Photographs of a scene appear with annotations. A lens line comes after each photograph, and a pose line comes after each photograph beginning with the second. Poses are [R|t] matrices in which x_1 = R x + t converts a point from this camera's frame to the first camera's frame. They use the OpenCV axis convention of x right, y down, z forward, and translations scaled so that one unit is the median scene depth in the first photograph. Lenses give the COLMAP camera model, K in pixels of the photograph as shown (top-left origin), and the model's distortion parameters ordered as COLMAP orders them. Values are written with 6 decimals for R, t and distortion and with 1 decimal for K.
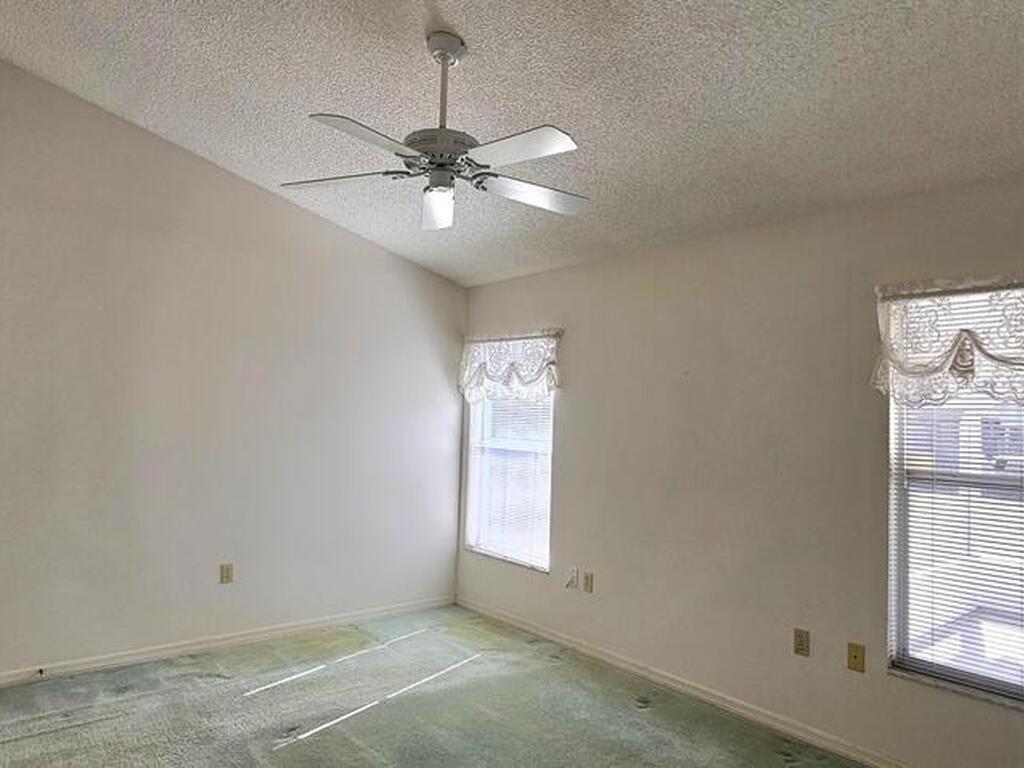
lens RADIAL K [[695.5, 0, 509.1], [0, 695.5, 384.0], [0, 0, 1]] dist [-0.005400, -0.000235]
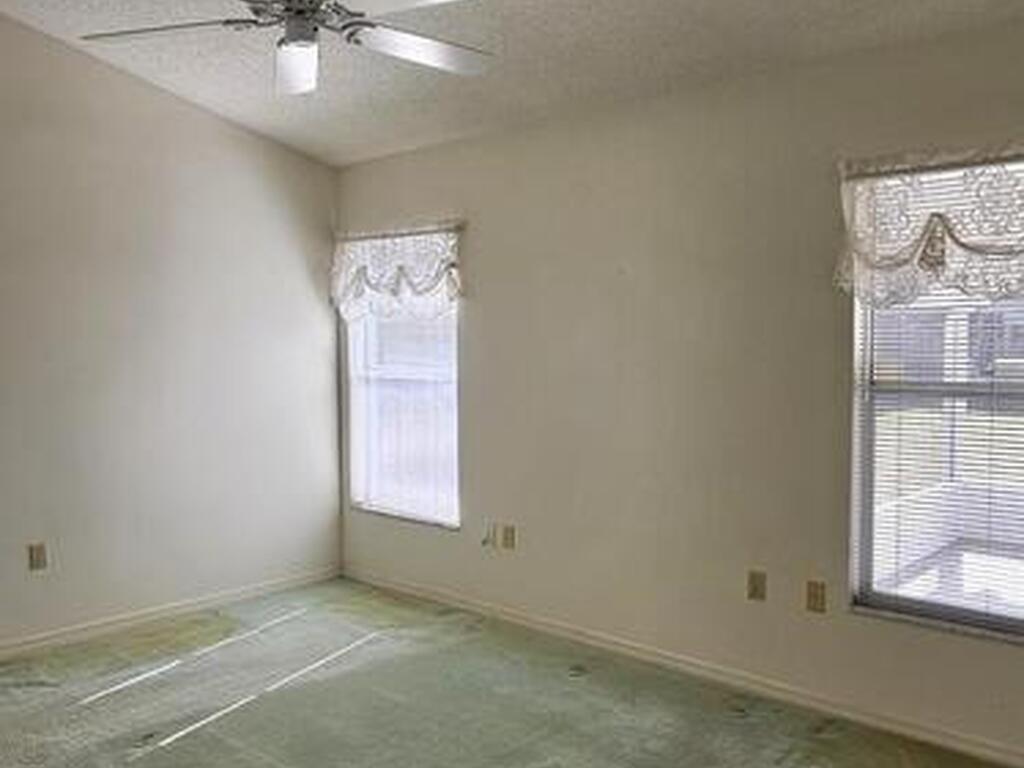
lens RADIAL K [[695.5, 0, 509.1], [0, 695.5, 384.0], [0, 0, 1]] dist [-0.005400, -0.000235]
pose [[0.991974, -0.047063, 0.117358, 0.026775], [0.032875, 0.992227, 0.120024, 0.010341], [-0.122095, -0.115202, 0.985810, 0.209293]]
